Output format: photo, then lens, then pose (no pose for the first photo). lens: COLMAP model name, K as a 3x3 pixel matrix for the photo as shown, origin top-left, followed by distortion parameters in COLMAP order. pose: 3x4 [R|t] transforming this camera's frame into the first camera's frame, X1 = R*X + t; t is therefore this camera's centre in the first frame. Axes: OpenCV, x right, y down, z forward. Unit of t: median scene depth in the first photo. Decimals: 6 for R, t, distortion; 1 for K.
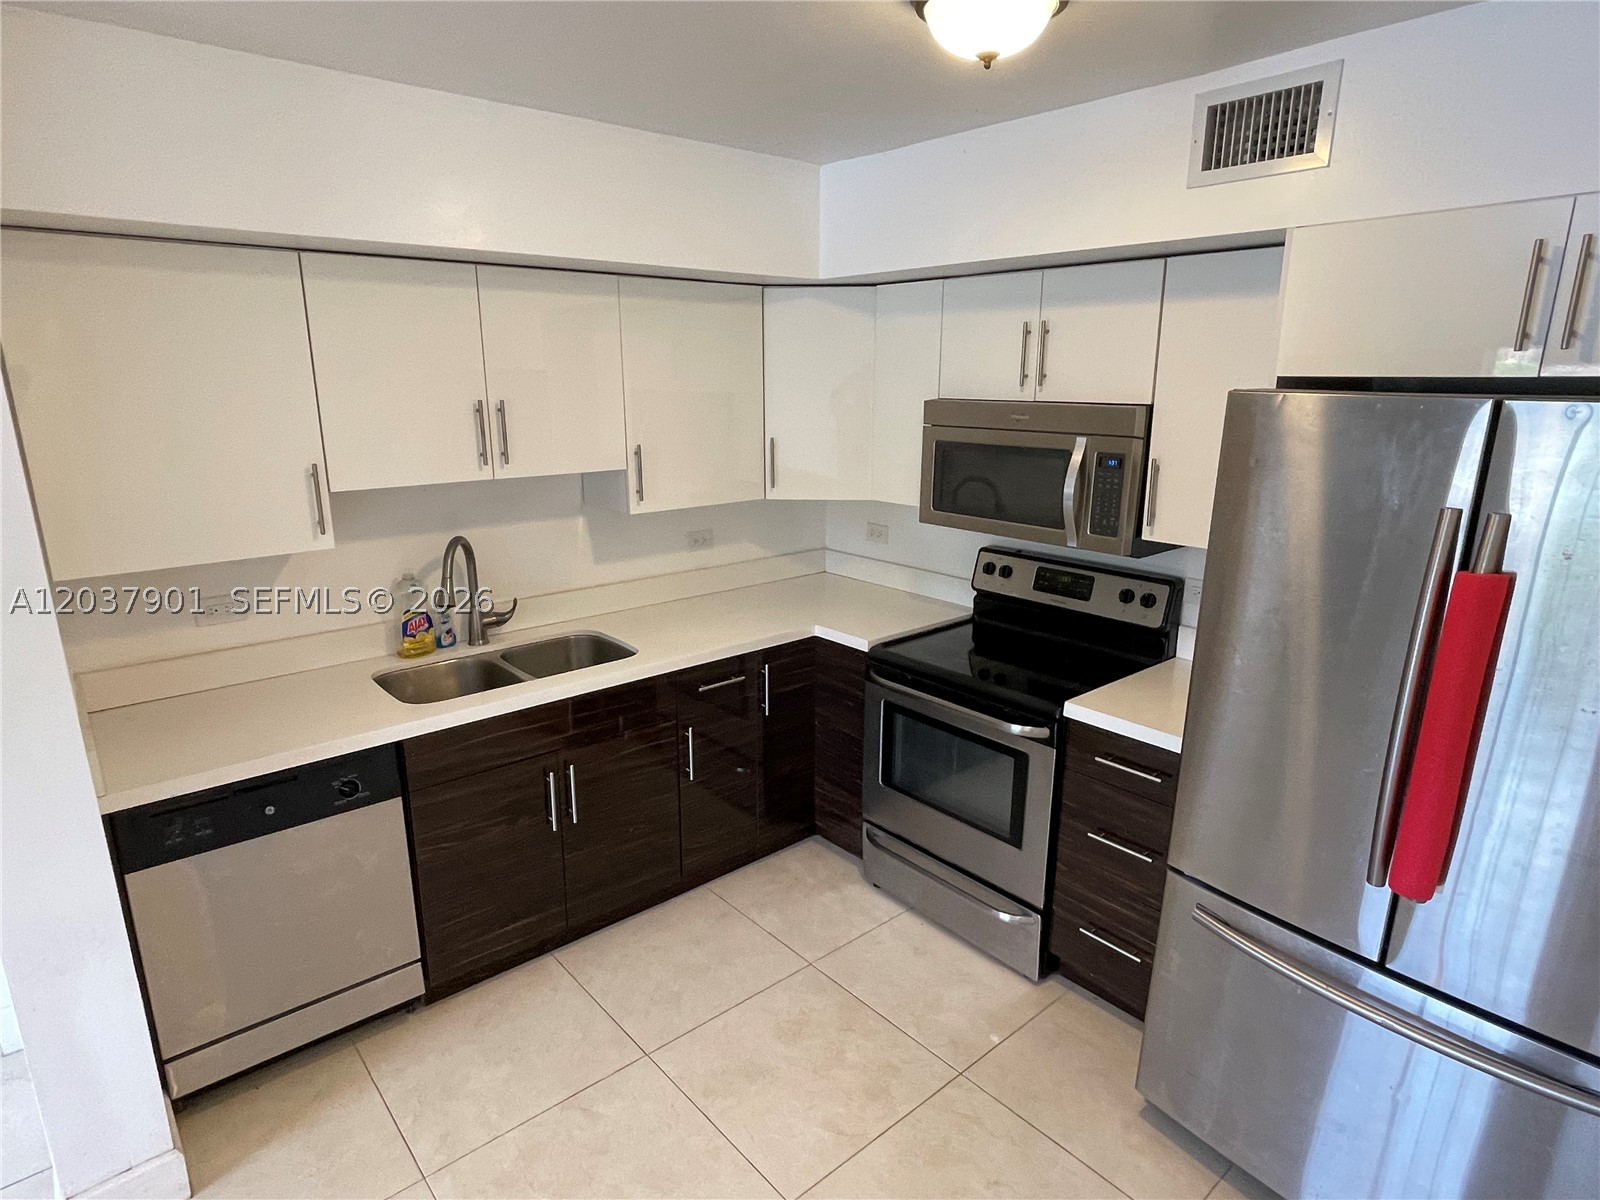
lens RADIAL K [[893.9, 0, 792.0], [0, 893.9, 601.2], [0, 0, 1]] dist [-0.011594, 0.005279]
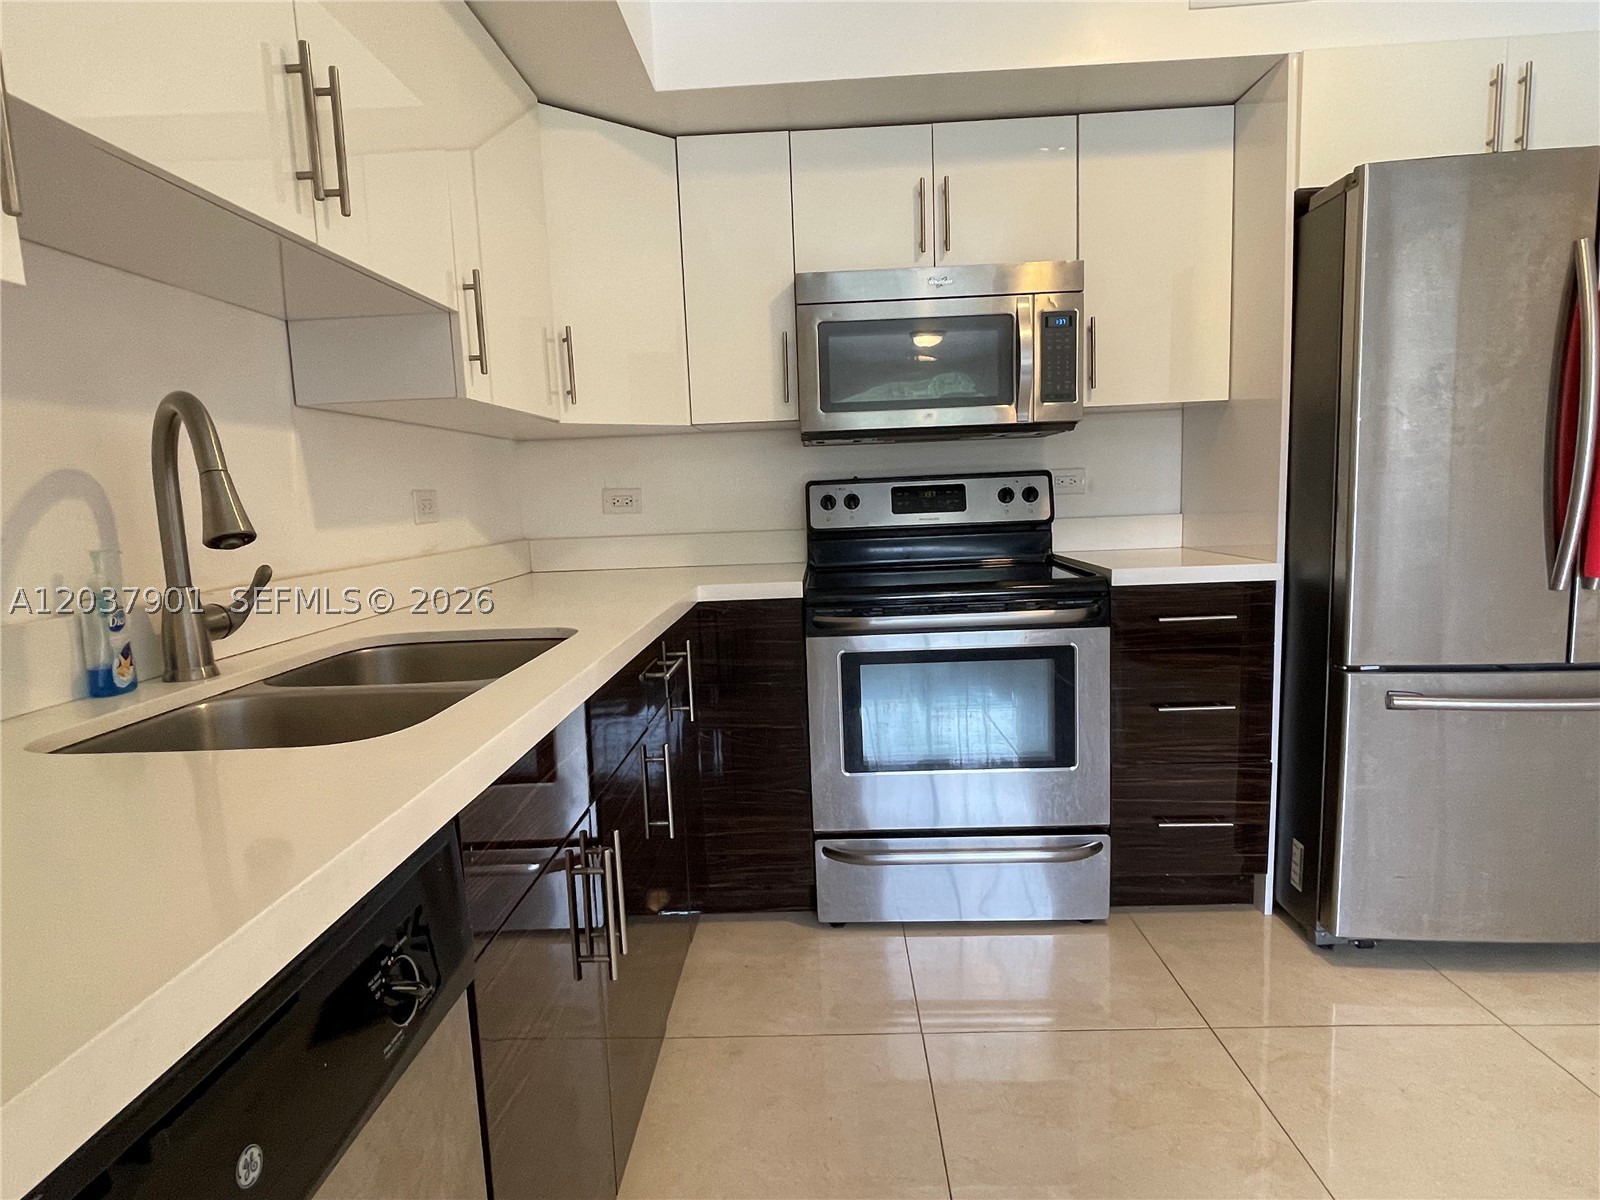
lens RADIAL K [[893.9, 0, 786.9], [0, 893.9, 605.9], [0, 0, 1]] dist [-0.011594, 0.005279]
pose [[0.678857, -0.121454, 0.724156, -0.489529], [0.223277, 0.973669, -0.046009, 0.101889], [-0.699500, 0.192921, 0.688100, 0.543652]]
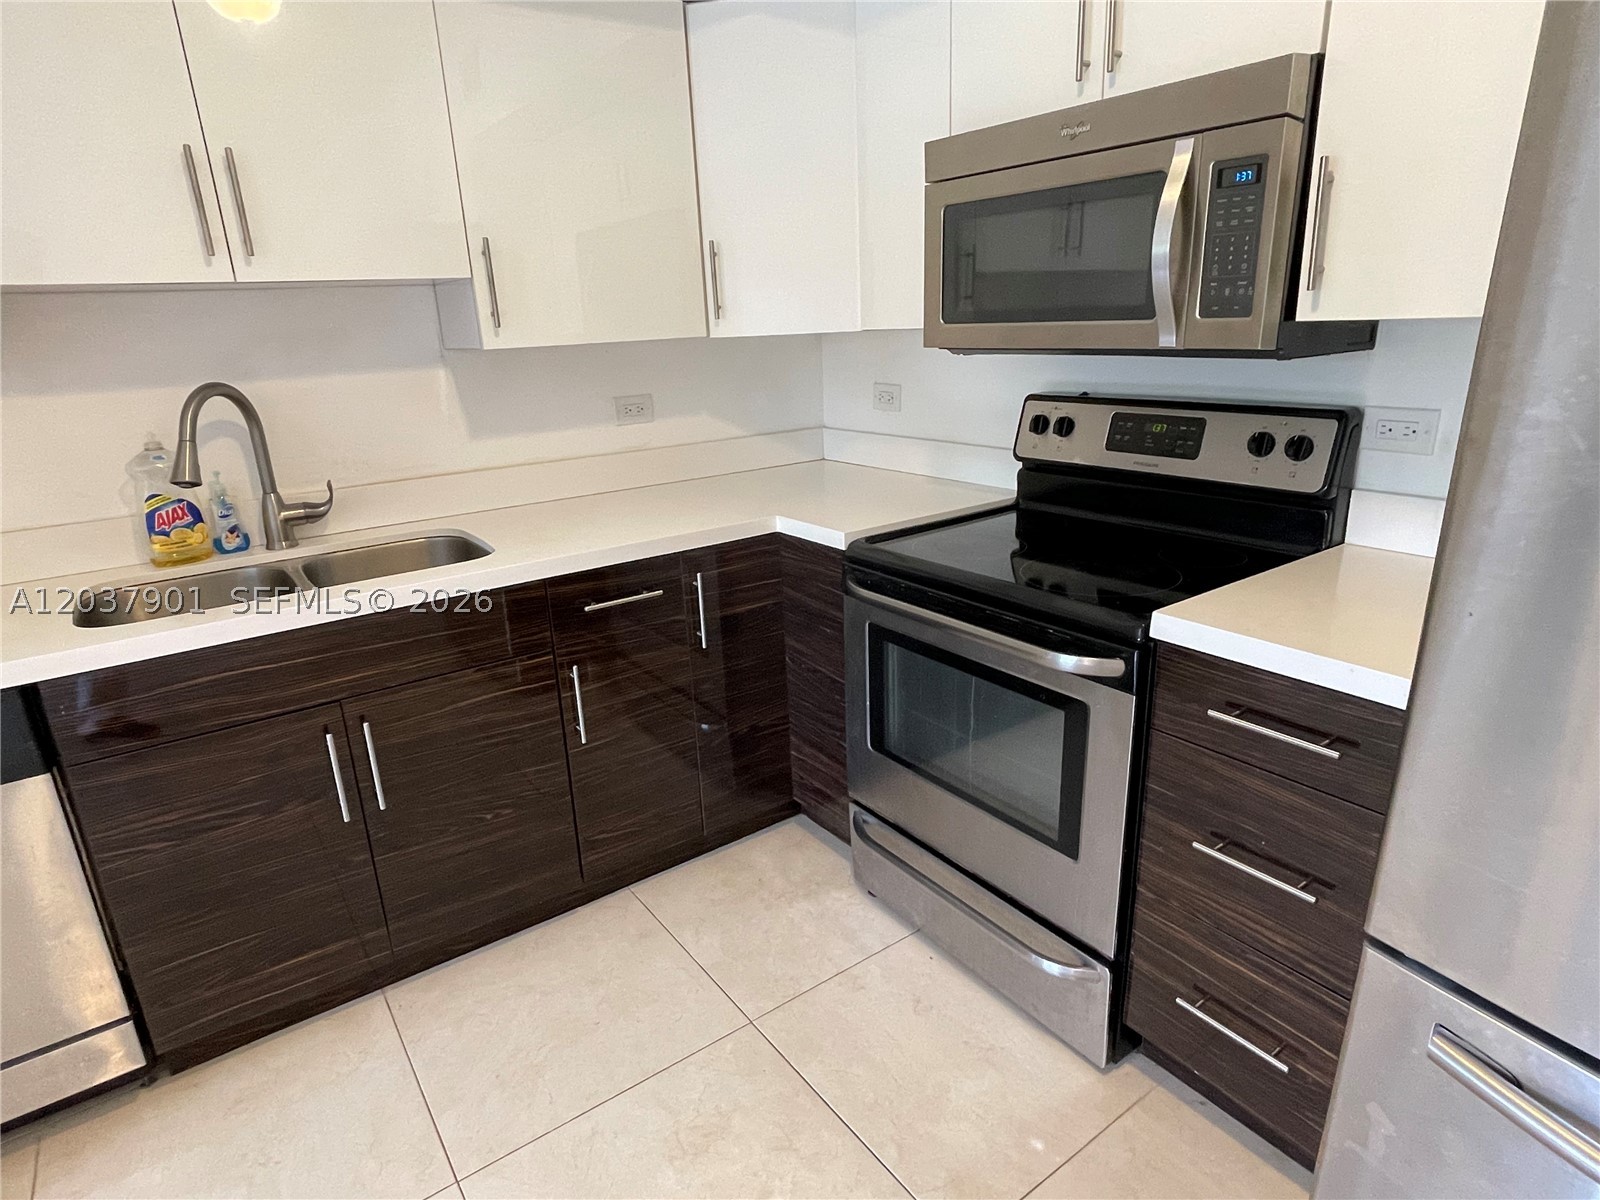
lens RADIAL K [[893.9, 0, 795.6], [0, 893.9, 603.9], [0, 0, 1]] dist [-0.011594, 0.005279]
pose [[0.995178, -0.013415, -0.097166, 0.120272], [0.019274, 0.998035, 0.059618, 0.061192], [0.096175, -0.061203, 0.993481, 0.368606]]
